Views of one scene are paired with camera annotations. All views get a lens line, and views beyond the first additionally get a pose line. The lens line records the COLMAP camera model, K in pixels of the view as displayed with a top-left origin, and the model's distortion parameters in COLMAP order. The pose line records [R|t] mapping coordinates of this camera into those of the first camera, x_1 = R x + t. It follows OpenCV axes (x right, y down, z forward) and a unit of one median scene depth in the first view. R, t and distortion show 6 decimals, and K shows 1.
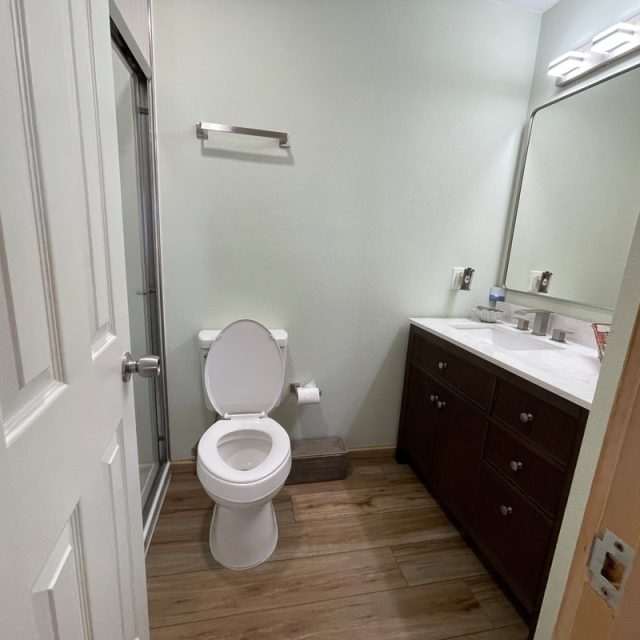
lens RADIAL K [[346.9, 0, 318.3], [0, 346.9, 319.8], [0, 0, 1]] dist [0.000013, 0.002846]
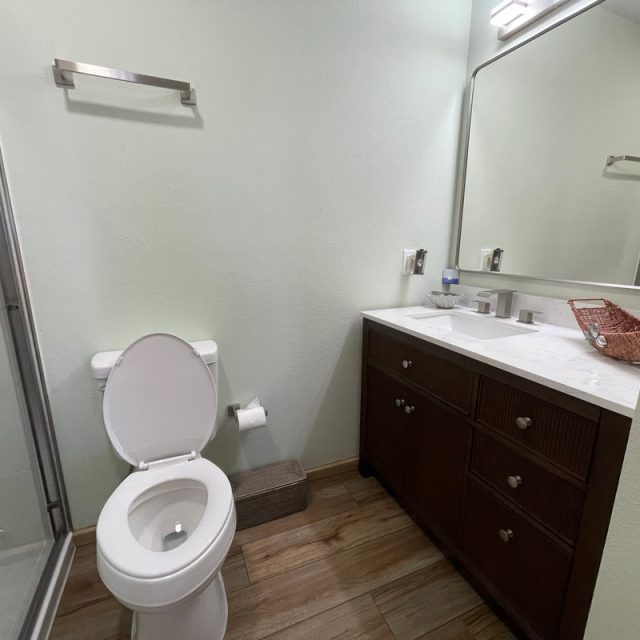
lens RADIAL K [[346.9, 0, 317.5], [0, 346.9, 322.0], [0, 0, 1]] dist [0.000013, 0.002846]
pose [[0.980705, -0.094571, 0.171094, 0.005291], [0.091558, 0.995475, 0.025430, -0.012624], [-0.172725, -0.009274, 0.984926, 0.196793]]
